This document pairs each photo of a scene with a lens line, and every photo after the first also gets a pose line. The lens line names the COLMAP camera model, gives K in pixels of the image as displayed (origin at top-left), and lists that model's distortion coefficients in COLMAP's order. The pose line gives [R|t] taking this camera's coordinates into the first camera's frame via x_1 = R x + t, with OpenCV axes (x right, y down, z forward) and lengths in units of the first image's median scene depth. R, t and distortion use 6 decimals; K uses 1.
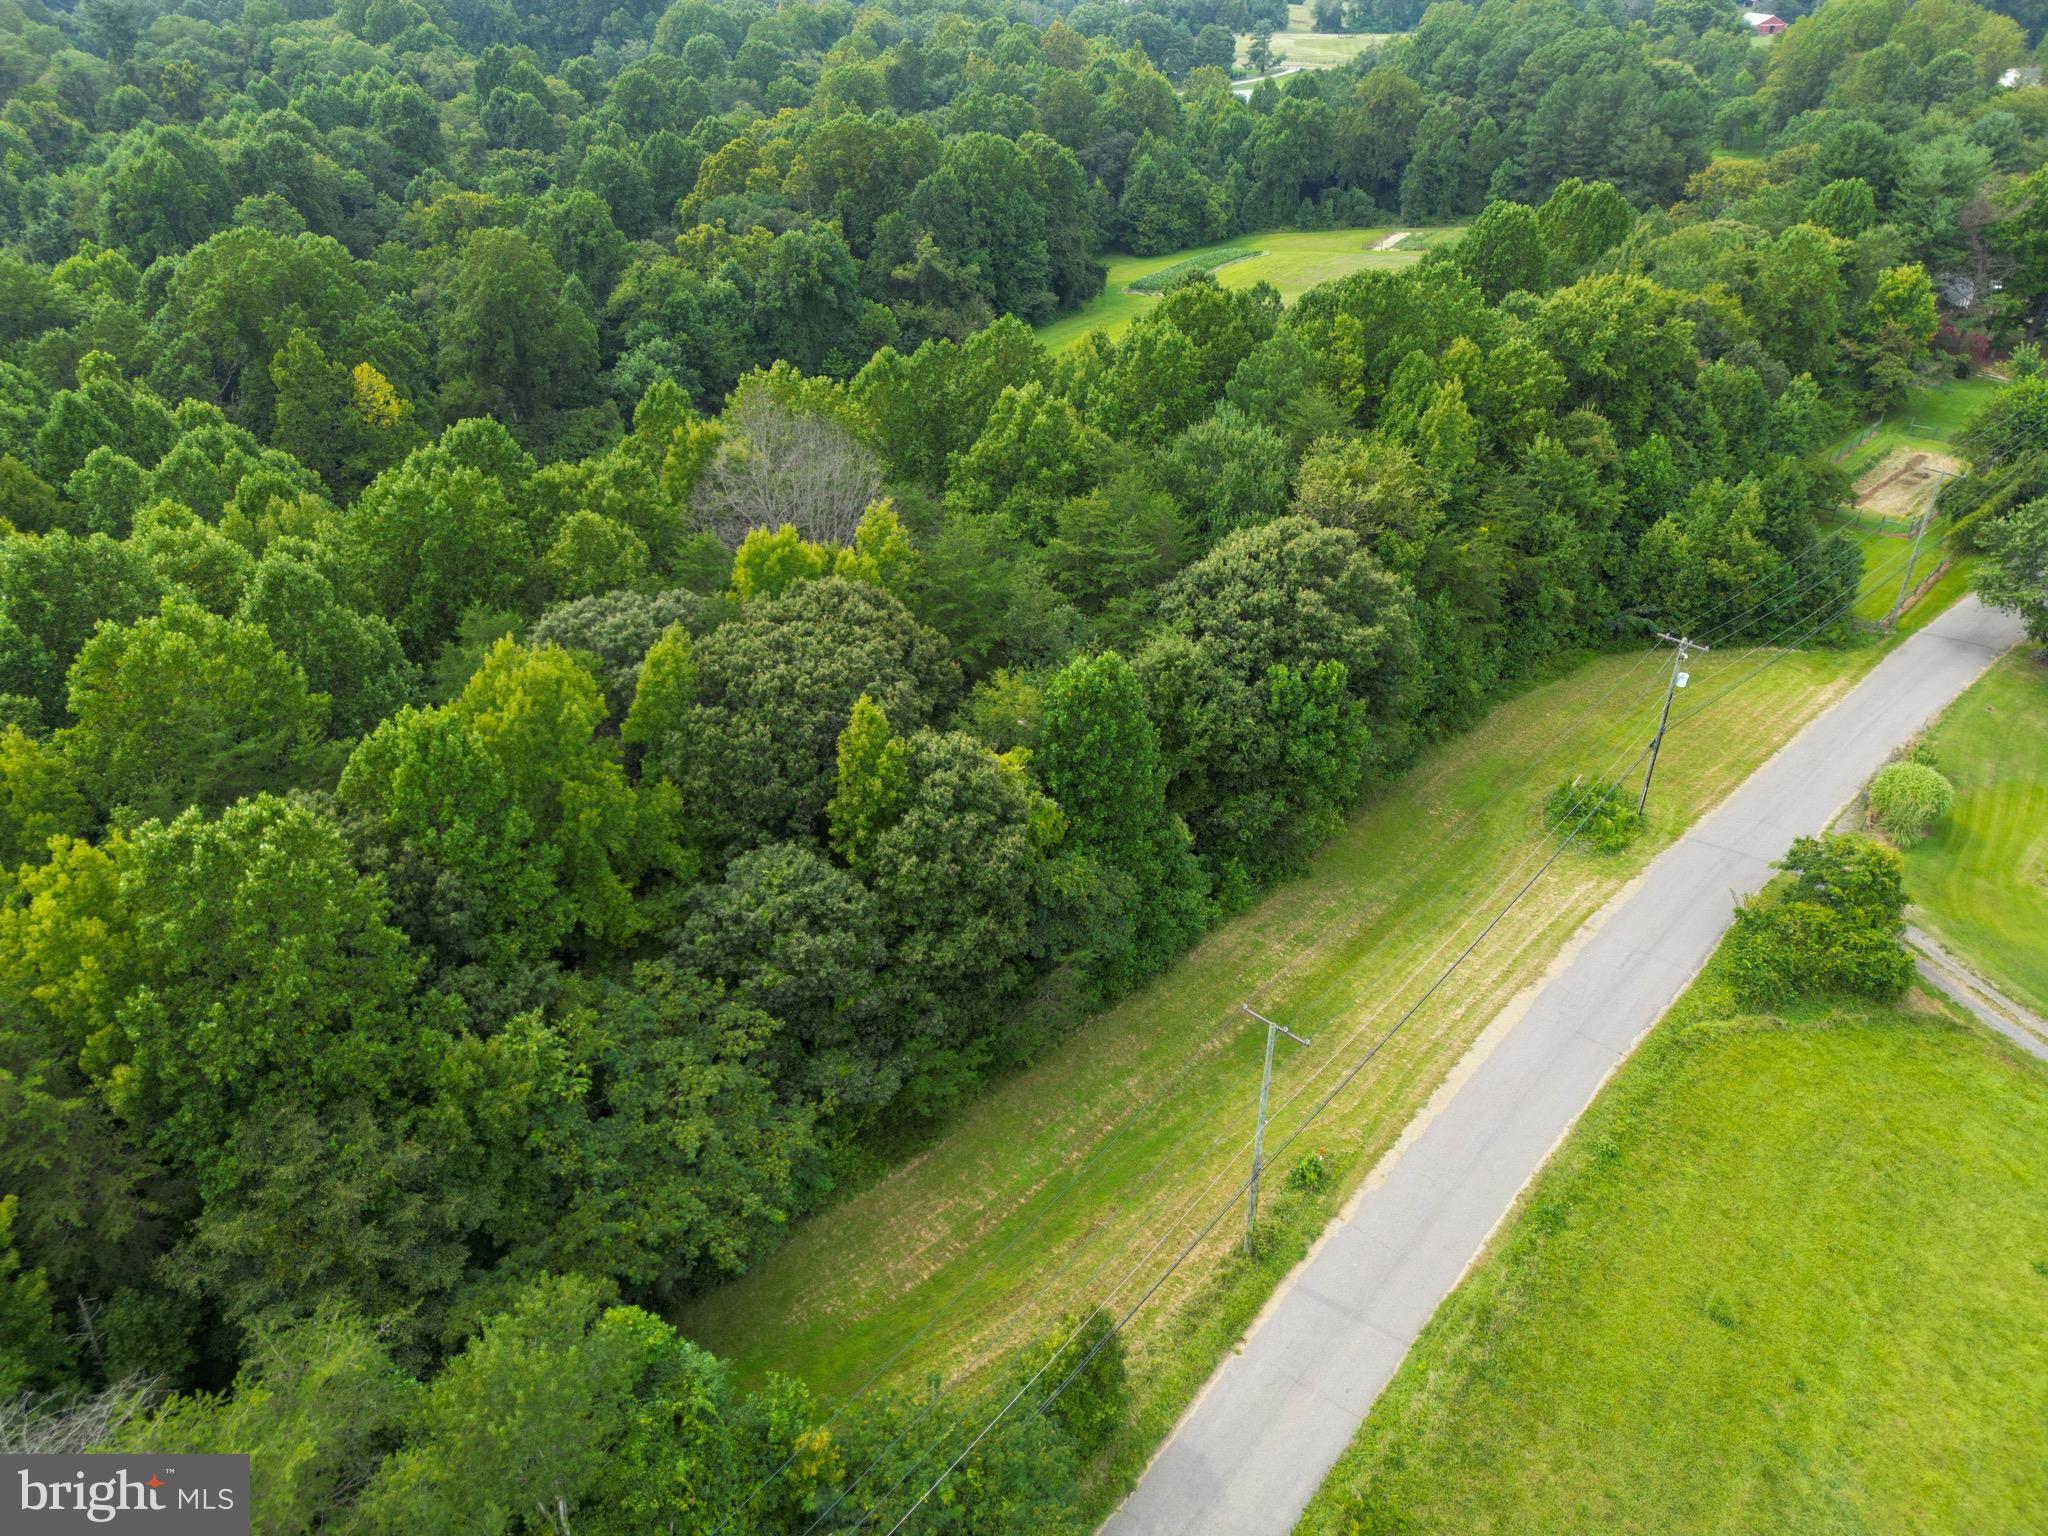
lens RADIAL K [[1432.6, 0, 1018.3], [0, 1432.6, 767.4], [0, 0, 1]] dist [0.074119, -0.071617]
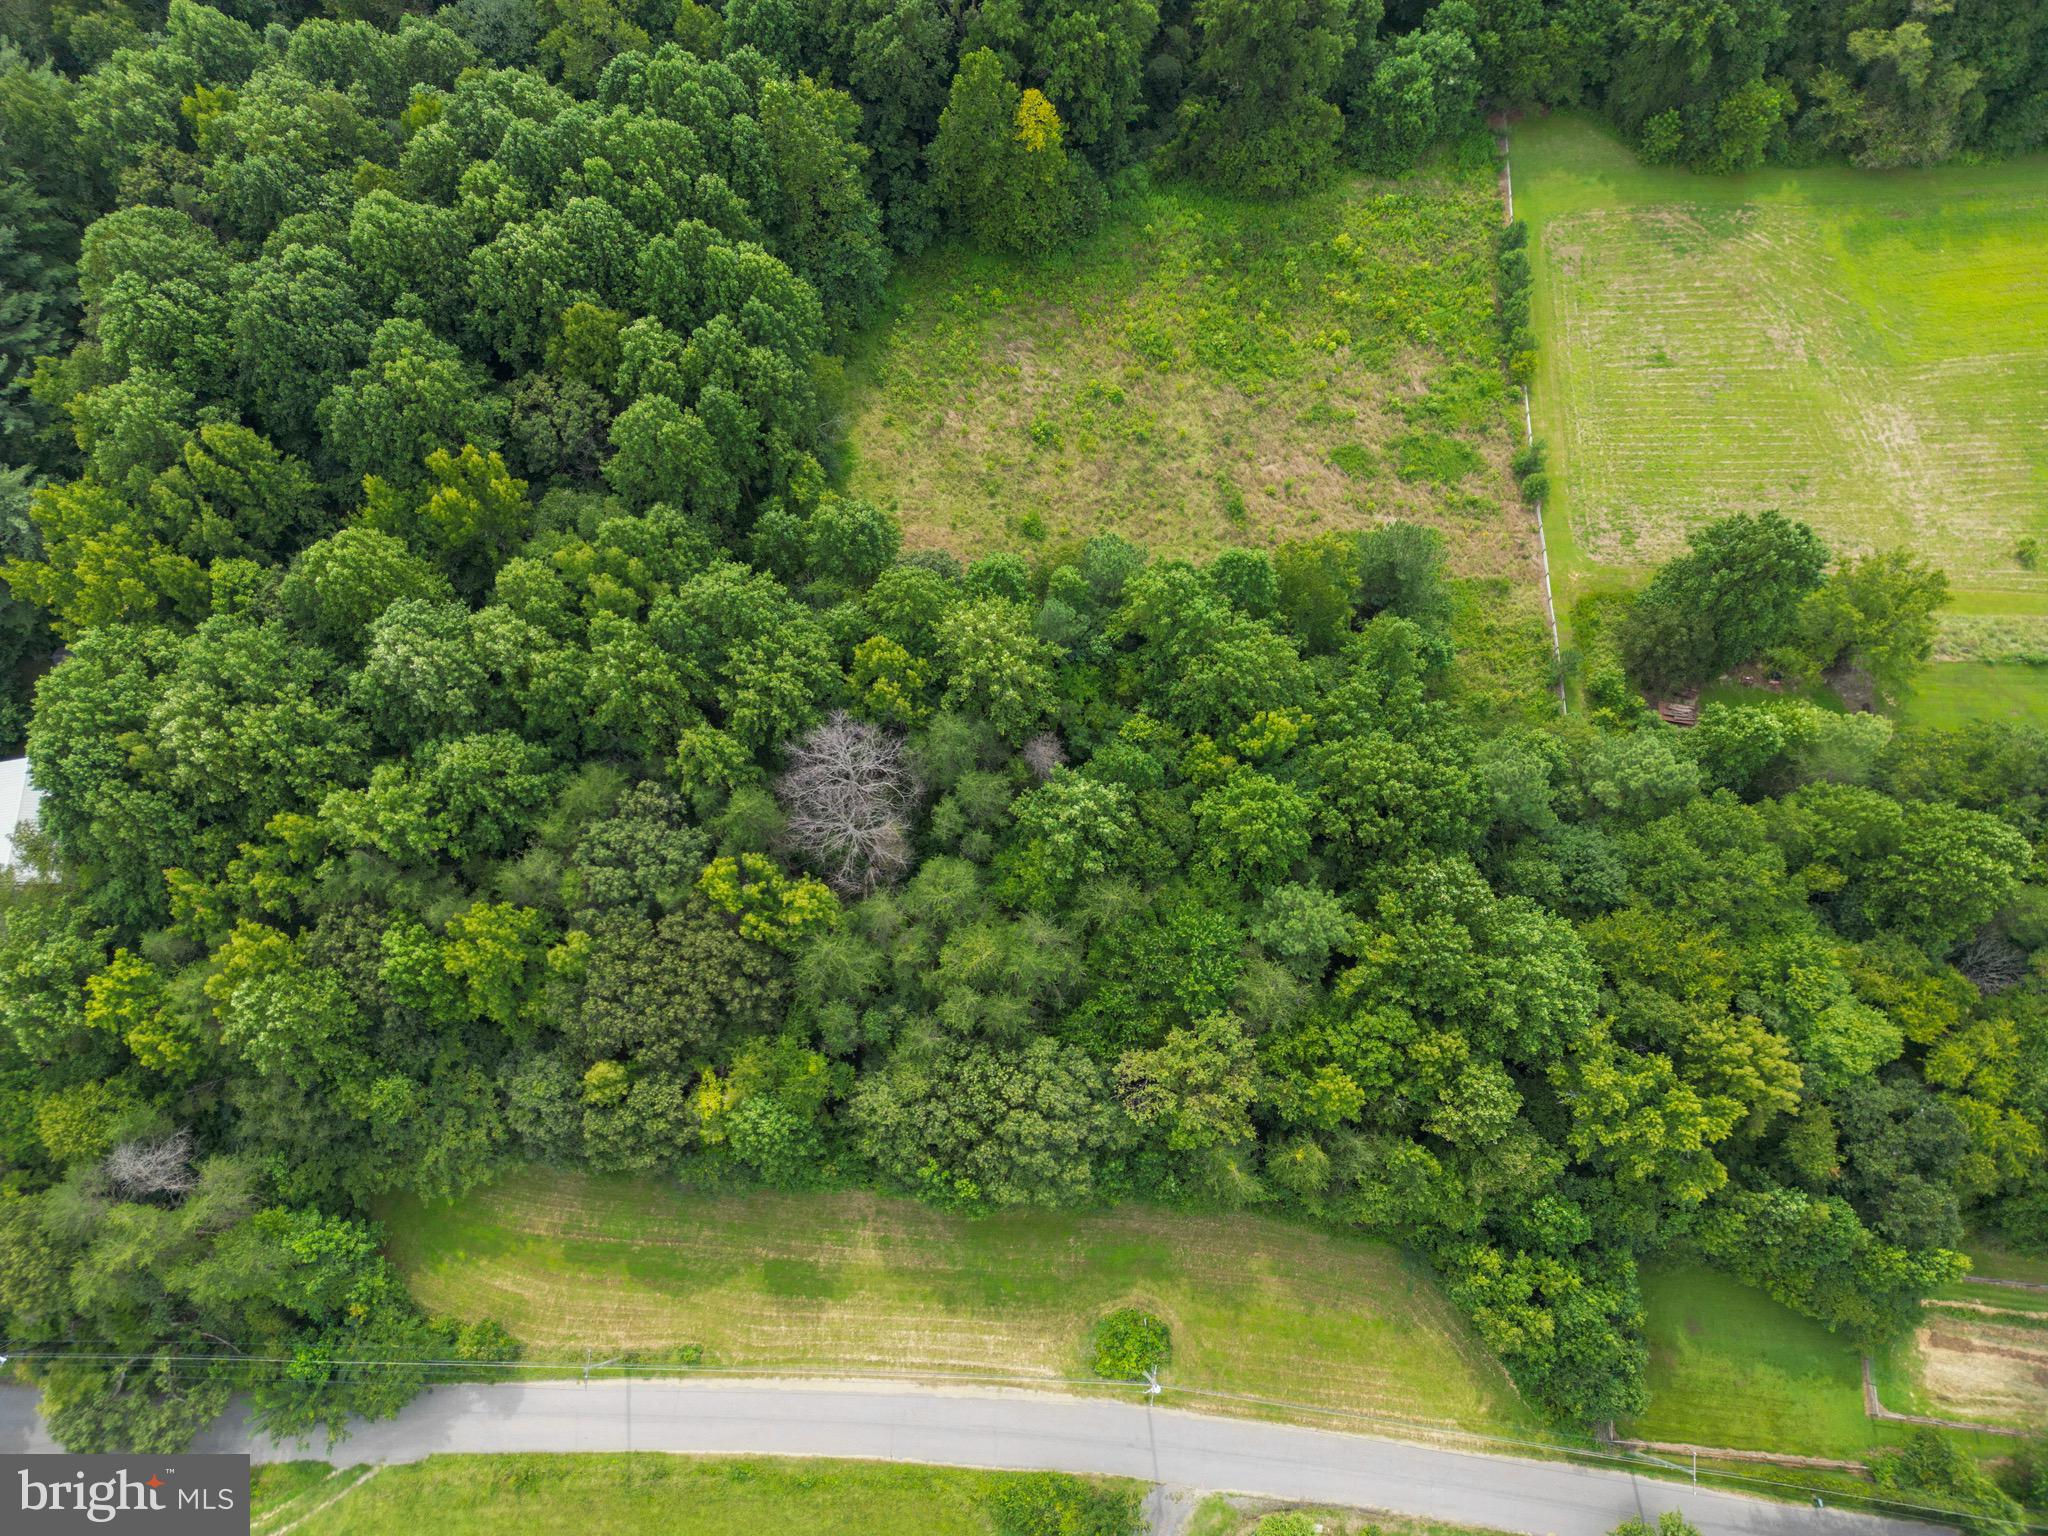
lens RADIAL K [[1432.6, 0, 1018.3], [0, 1432.6, 767.4], [0, 0, 1]] dist [0.074119, -0.071617]
pose [[0.627030, 0.740296, -0.242478, 0.290917], [-0.397797, 0.571914, 0.717406, -1.374487], [0.669769, -0.353378, 0.653095, 0.251402]]
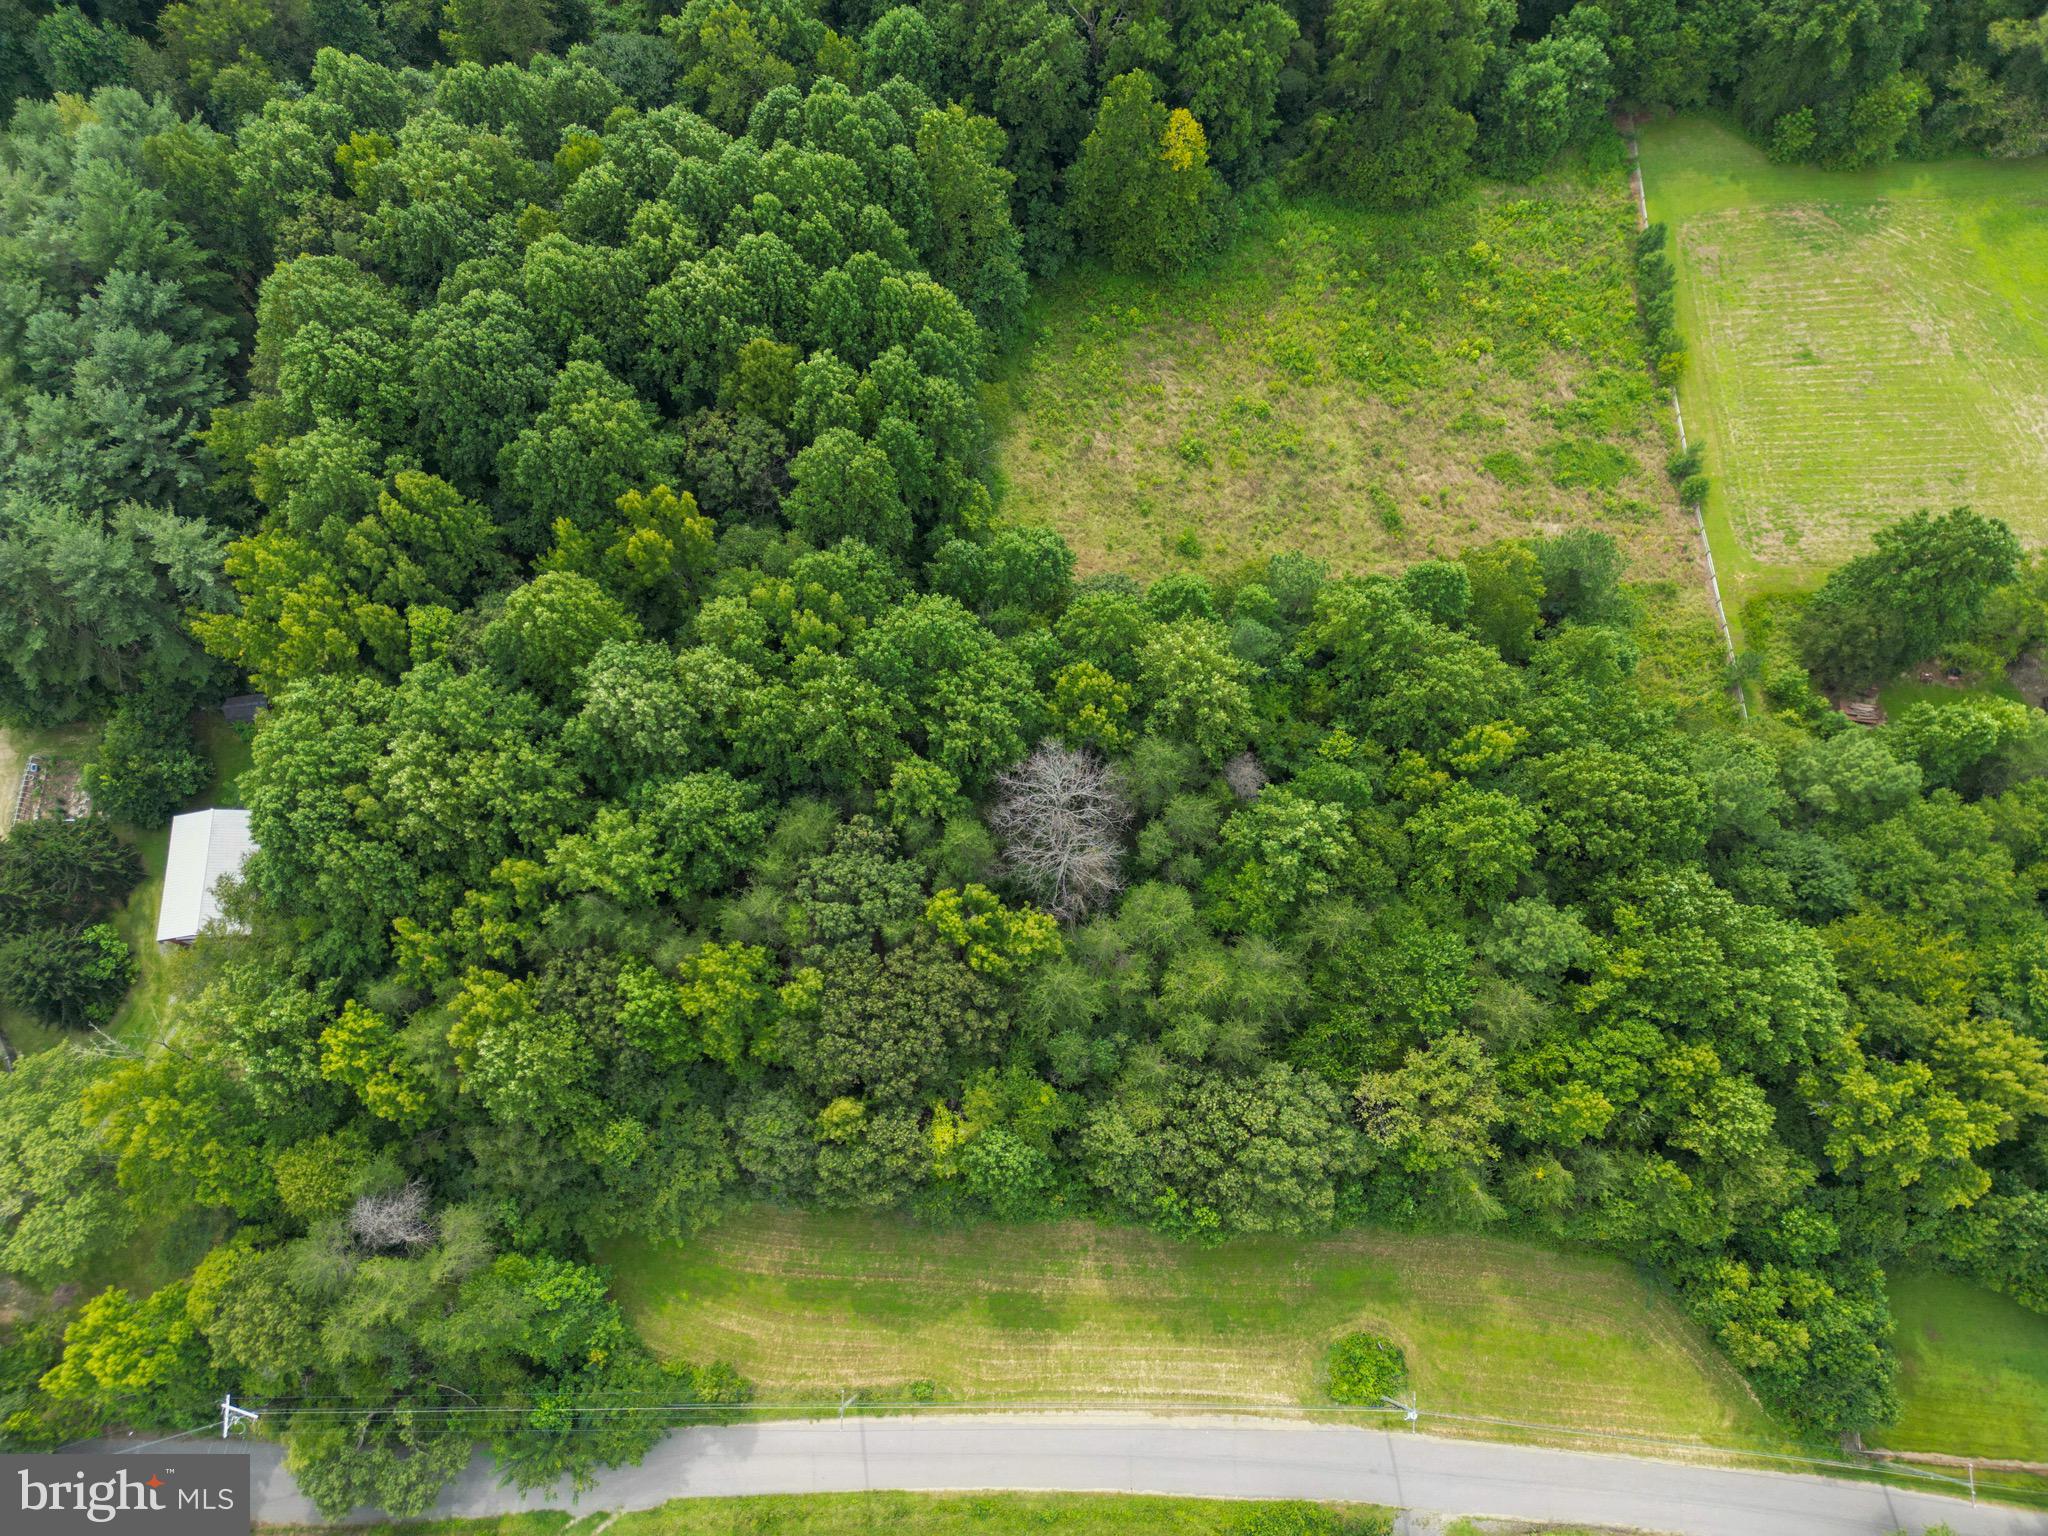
lens RADIAL K [[1432.6, 0, 1018.3], [0, 1432.6, 767.4], [0, 0, 1]] dist [0.074119, -0.071617]
pose [[0.650027, 0.718555, -0.247271, 0.131742], [-0.379593, 0.588922, 0.713499, -1.291764], [0.658311, -0.369932, 0.655574, 0.111158]]
